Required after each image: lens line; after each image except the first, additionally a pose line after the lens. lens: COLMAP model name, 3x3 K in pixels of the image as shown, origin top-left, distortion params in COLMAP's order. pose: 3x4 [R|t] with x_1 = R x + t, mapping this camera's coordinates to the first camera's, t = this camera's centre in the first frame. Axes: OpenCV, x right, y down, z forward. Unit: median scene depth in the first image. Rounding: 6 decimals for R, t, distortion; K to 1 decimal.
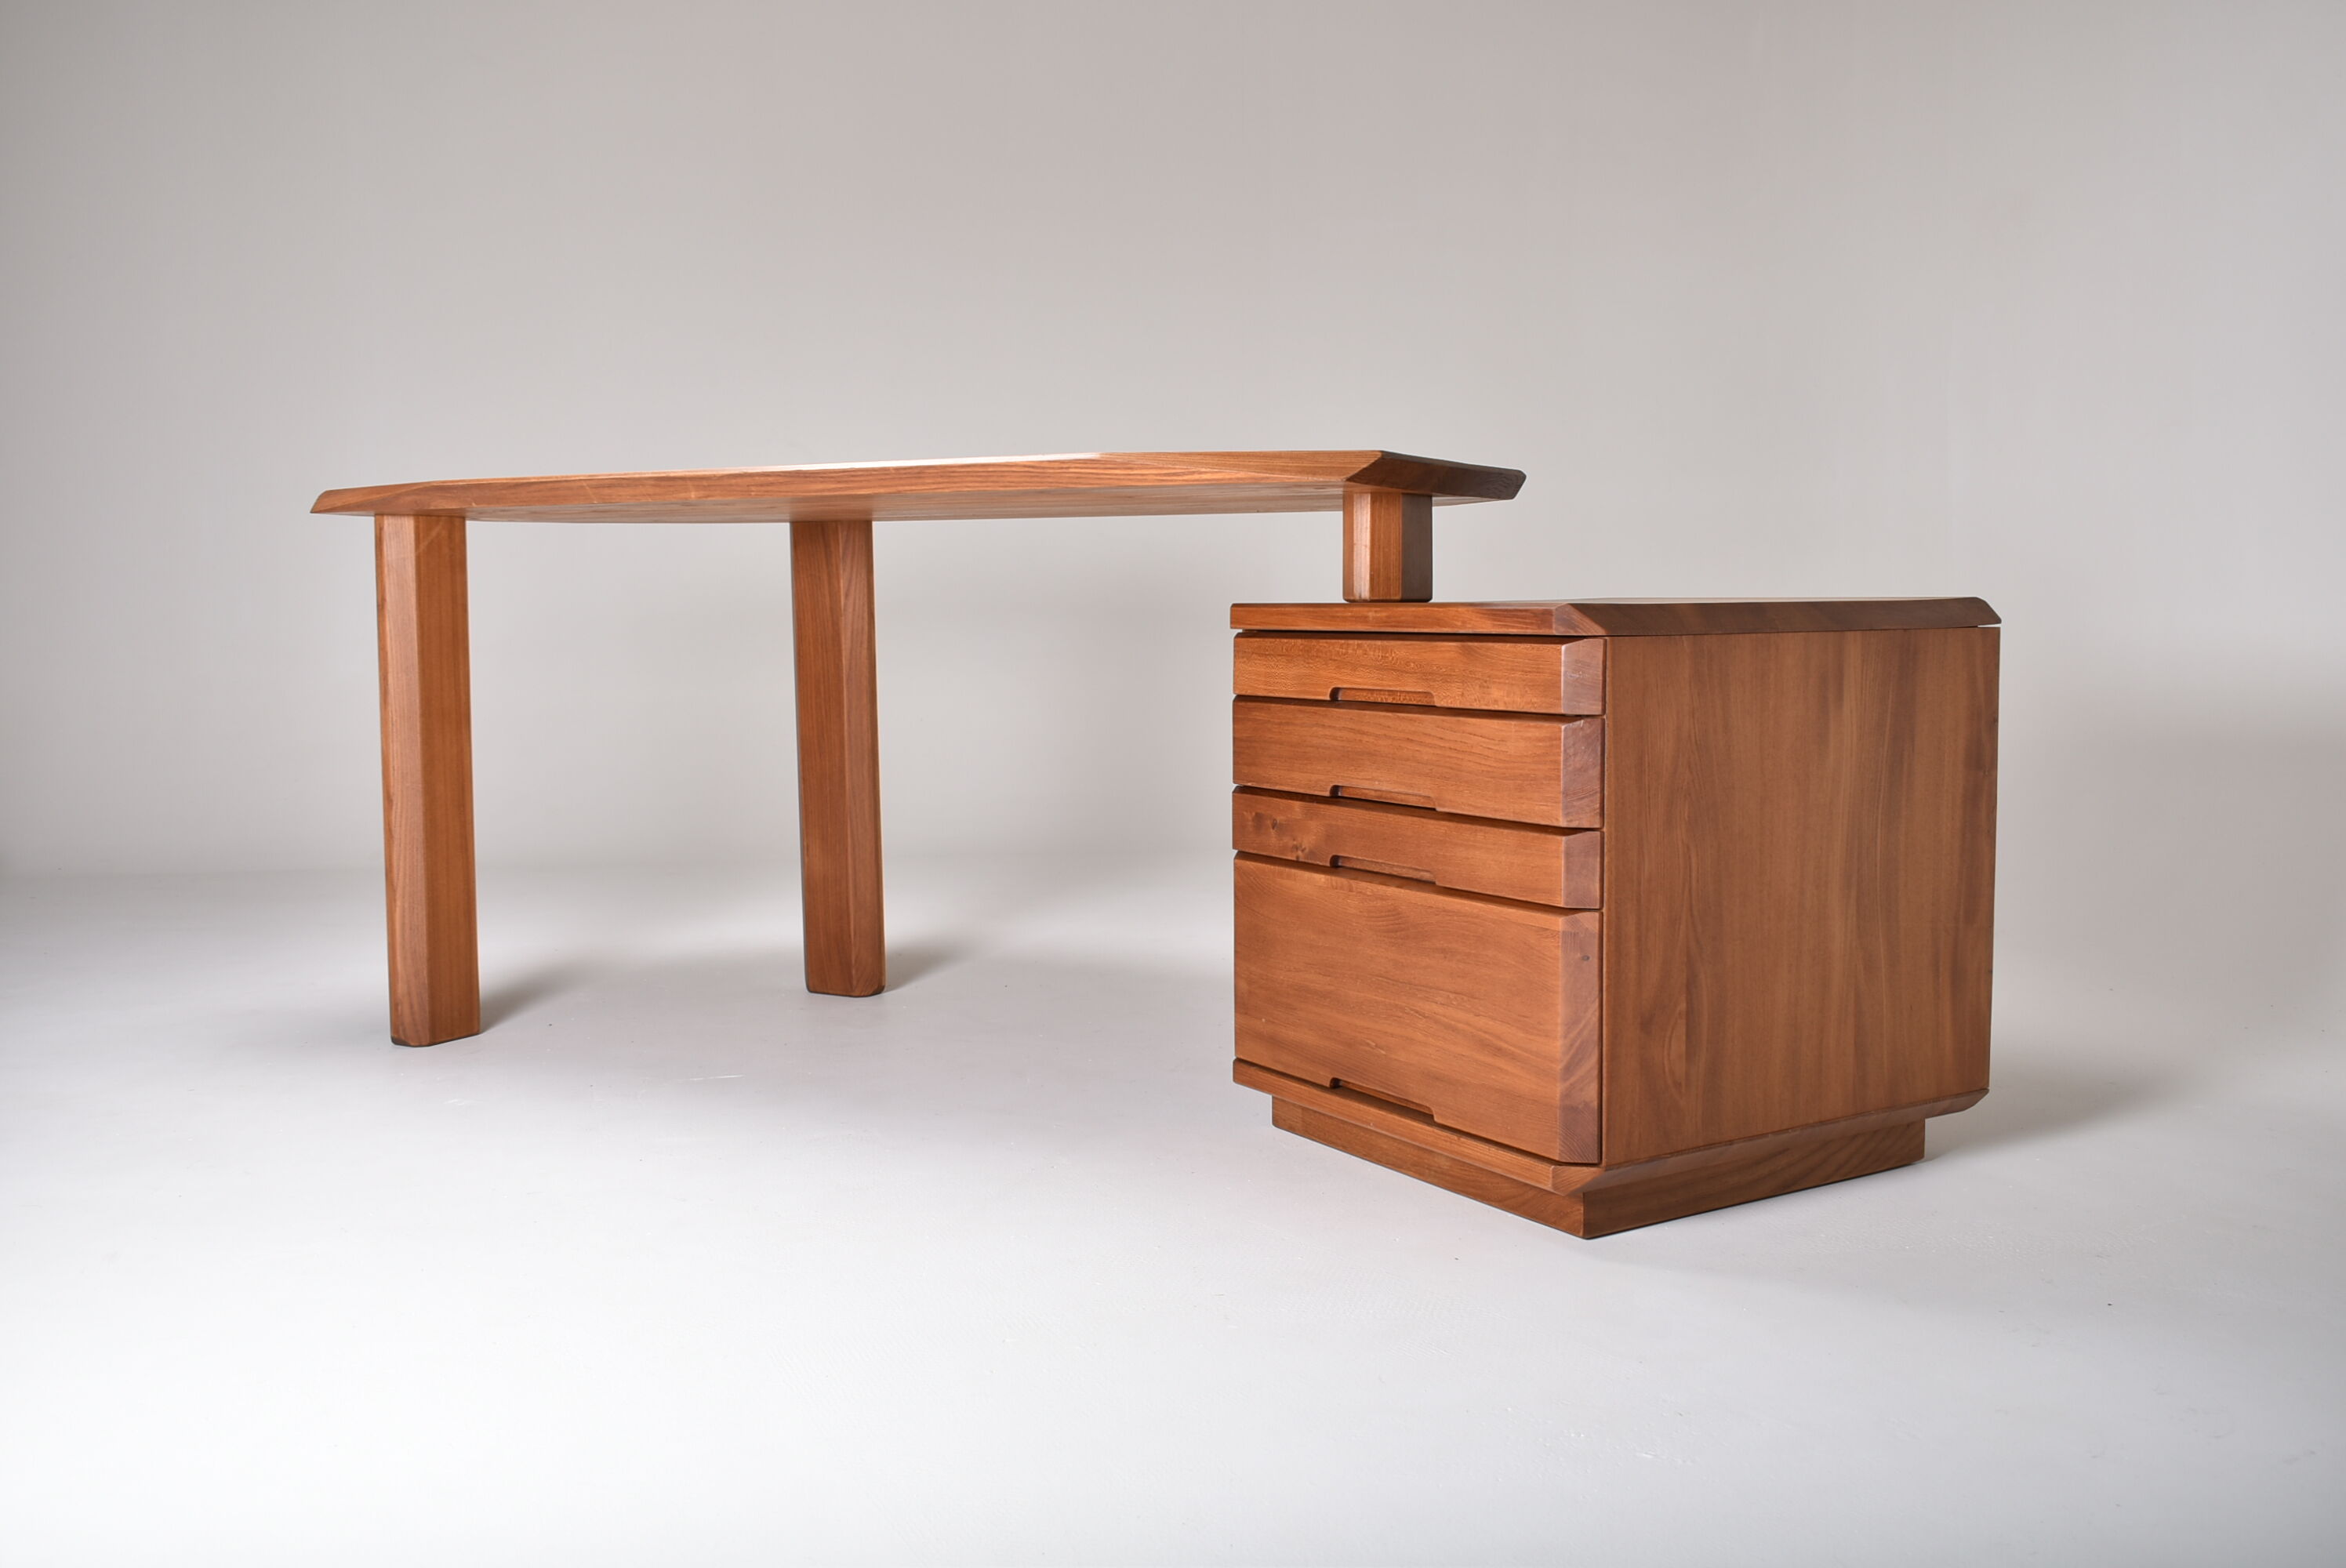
lens RADIAL K [[2152.0, 0, 1173.0], [0, 2152.0, 784.0], [0, 0, 1]] dist [-0.028089, 0.007615]
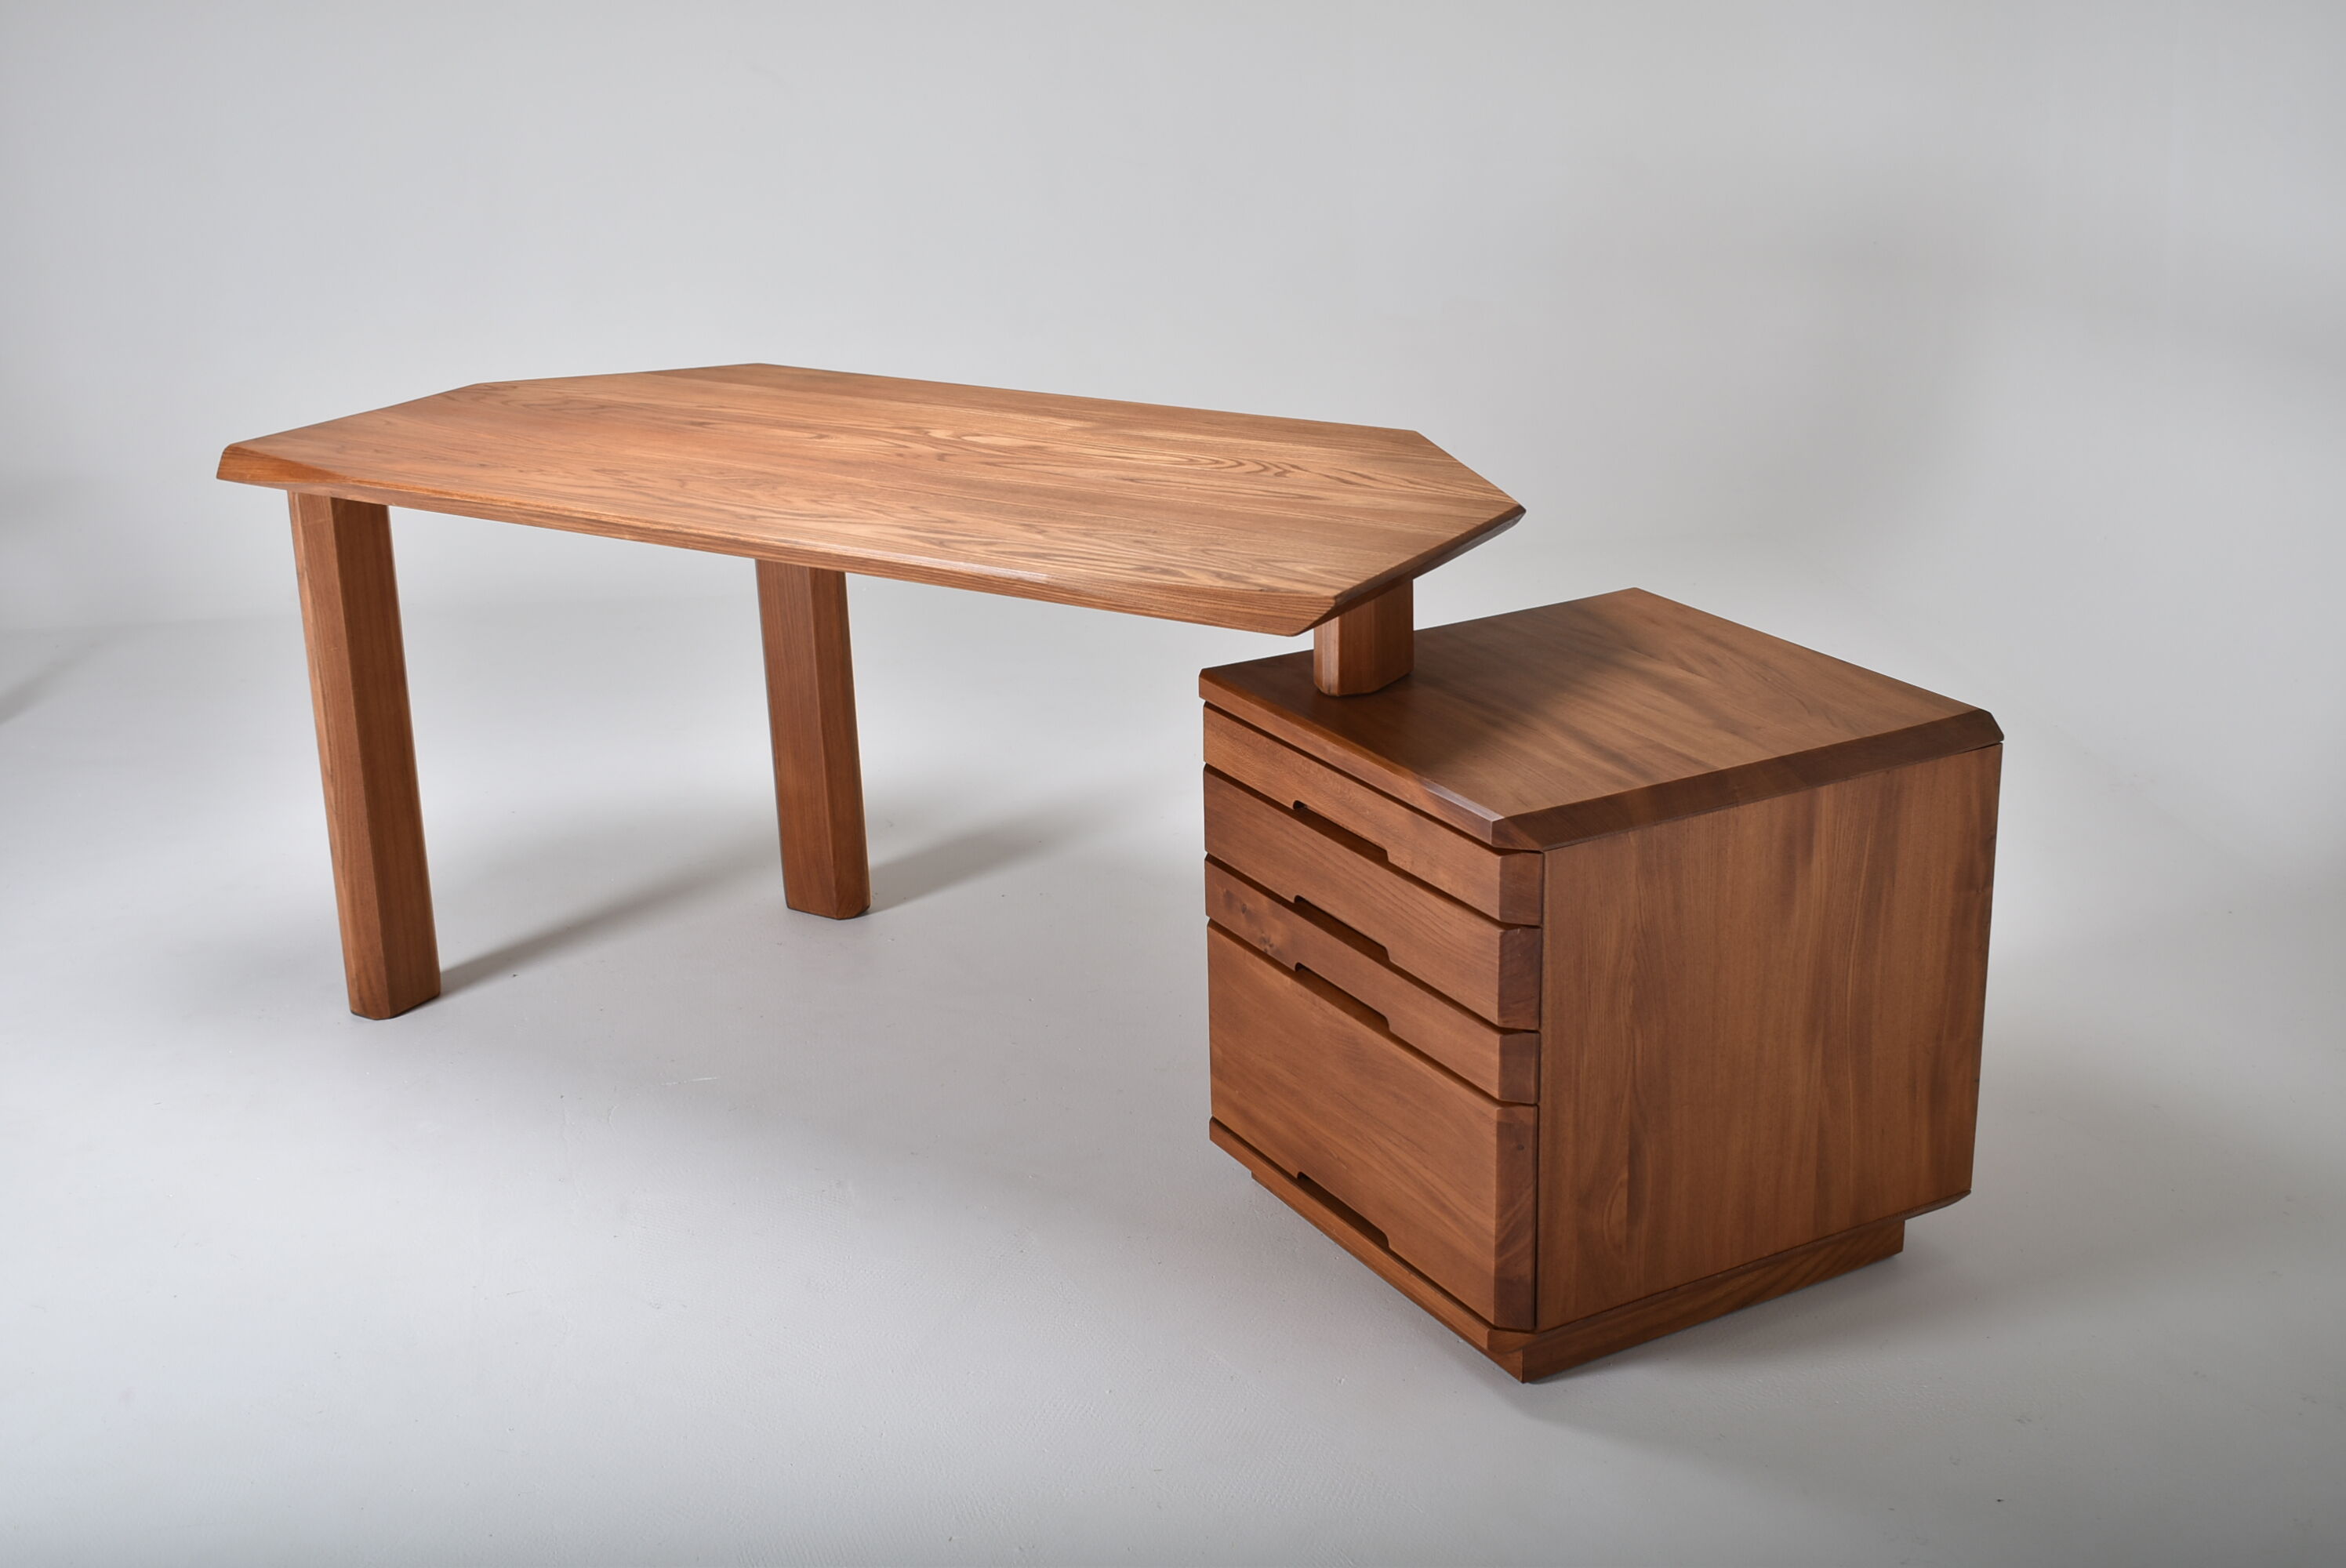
lens RADIAL K [[2856.4, 0, 1173.0], [0, 2856.4, 784.0], [0, 0, 1]] dist [-0.013987, -0.044952]
pose [[0.998573, -0.000656, -0.053408, 0.091485], [0.013713, 0.969553, 0.244498, -0.380758], [0.051621, -0.244881, 0.968178, -0.246913]]
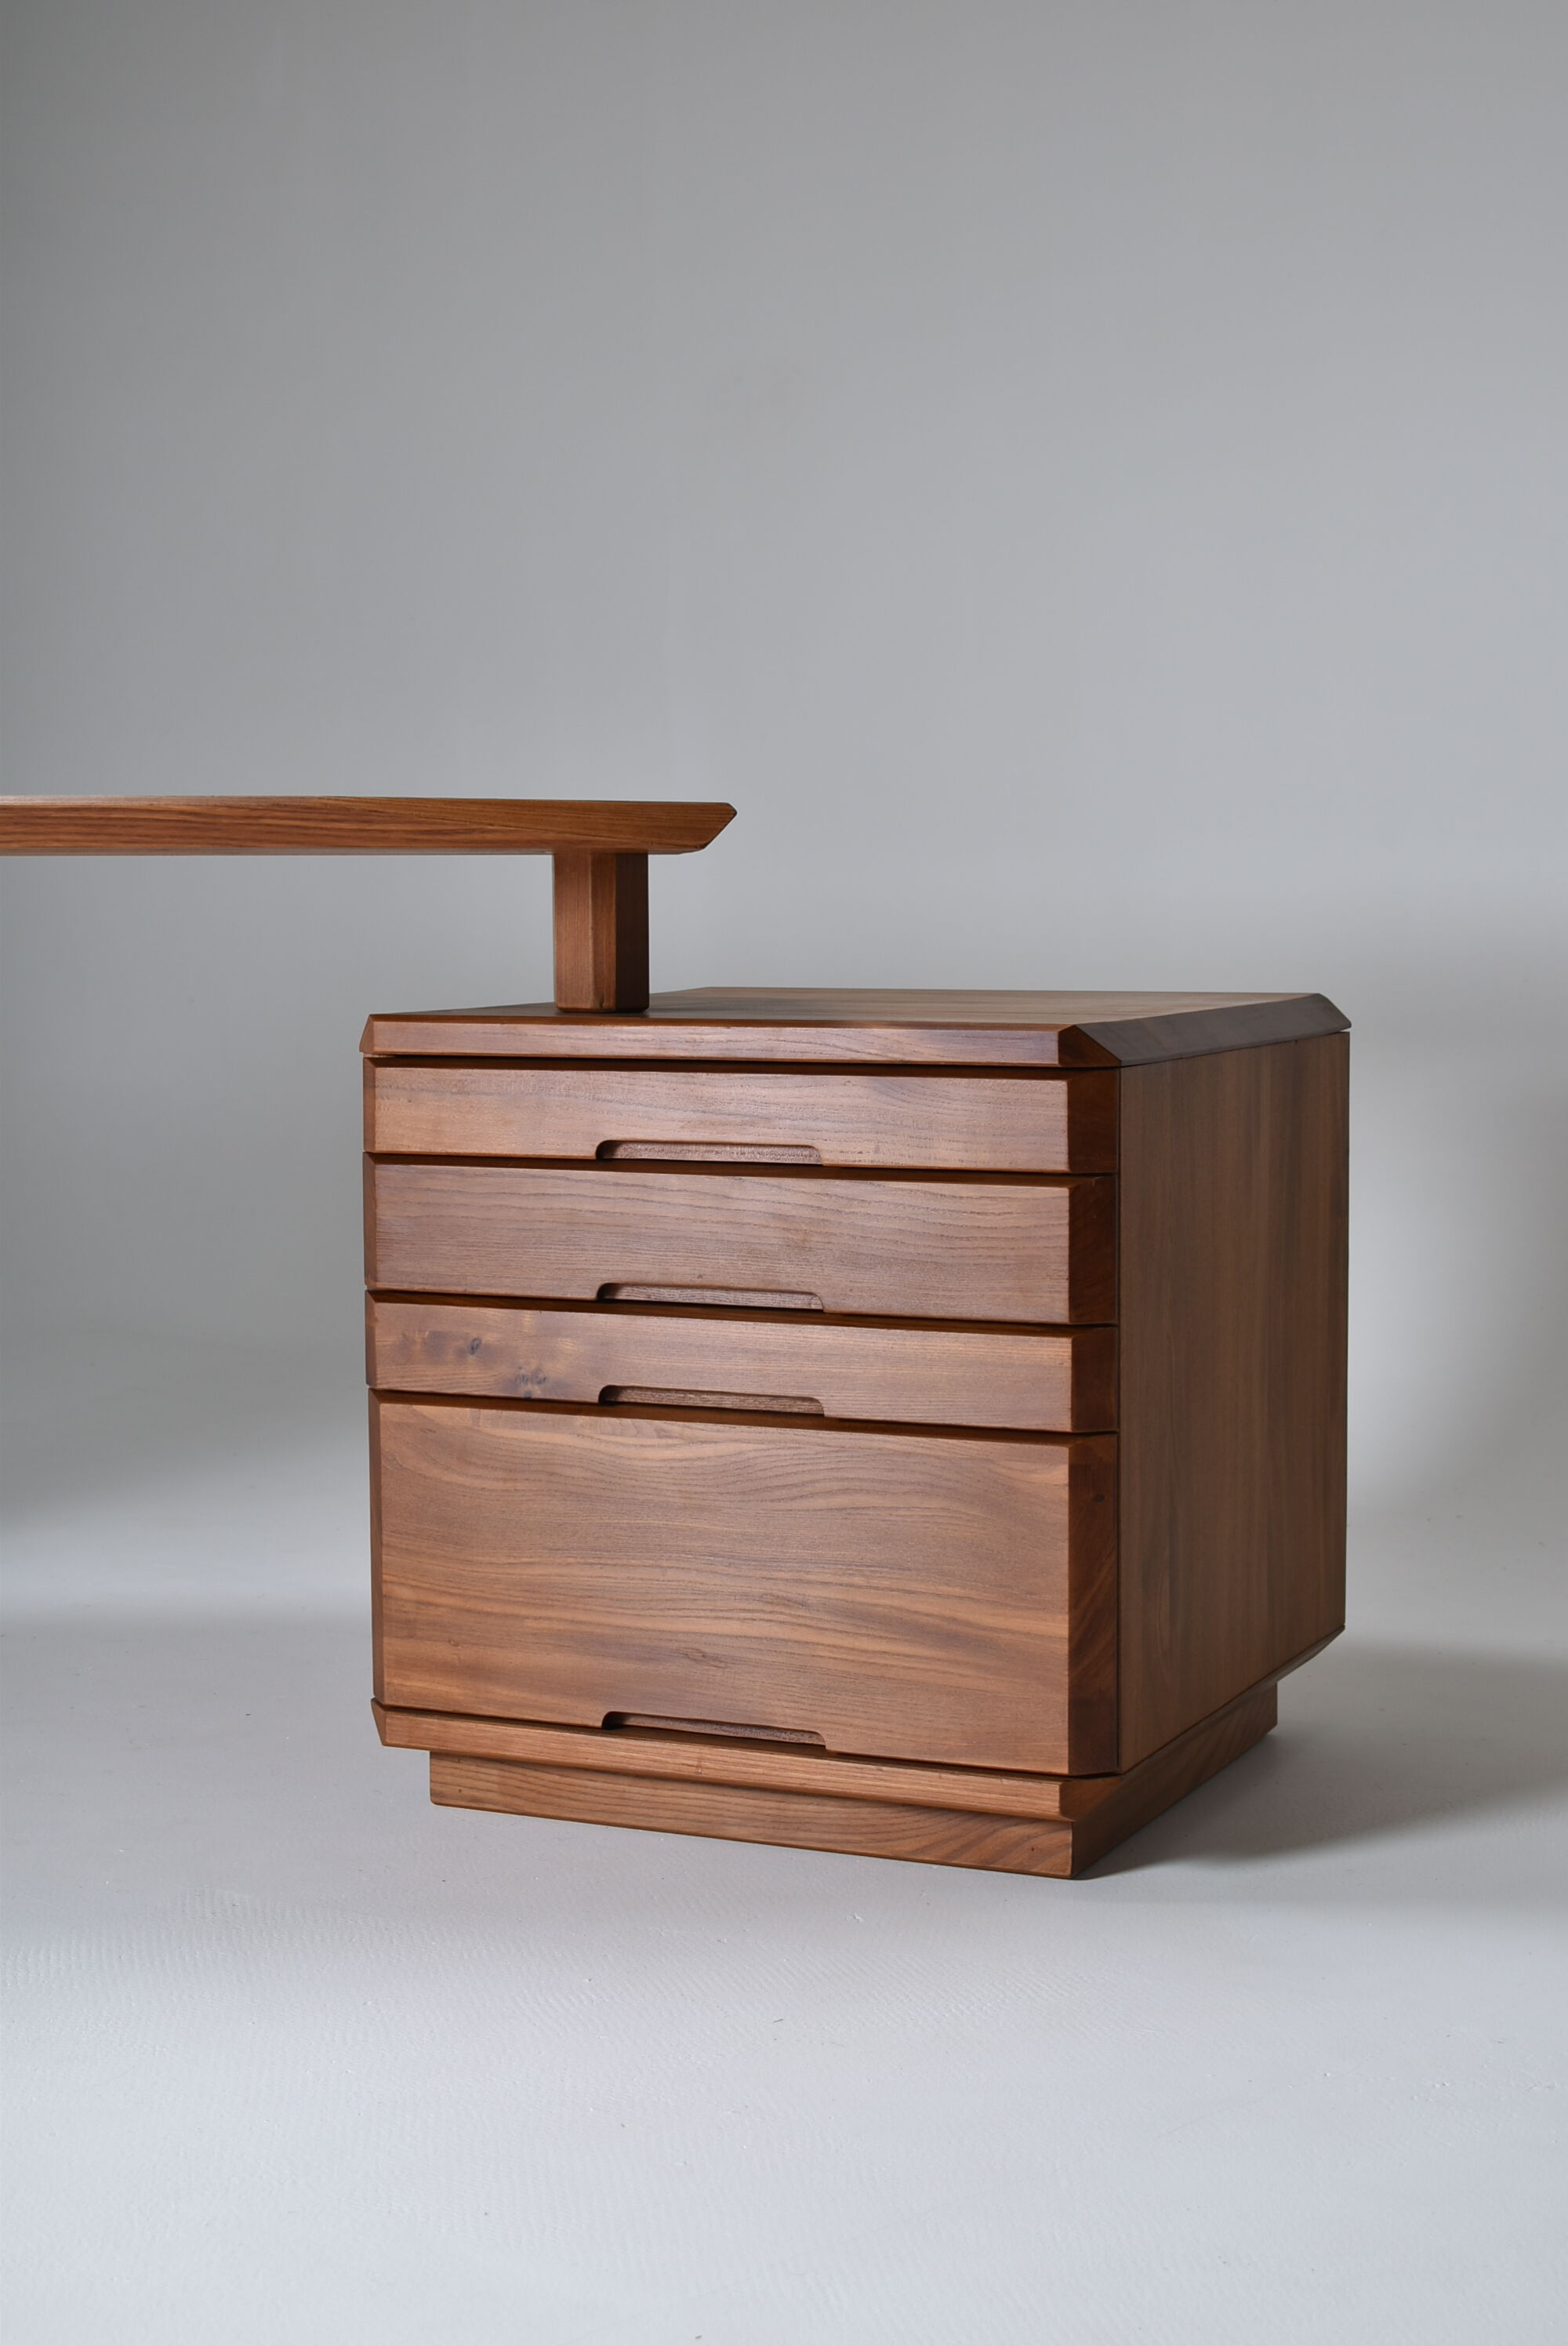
lens RADIAL K [[3751.0, 0, 784.0], [0, 3751.0, 1173.0], [0, 0, 1]] dist [-0.016915, -0.009525]
pose [[0.832917, -0.041927, 0.551807, -0.559126], [0.046662, 0.998896, 0.005464, -0.040085], [-0.551427, 0.021198, 0.833954, -0.024491]]
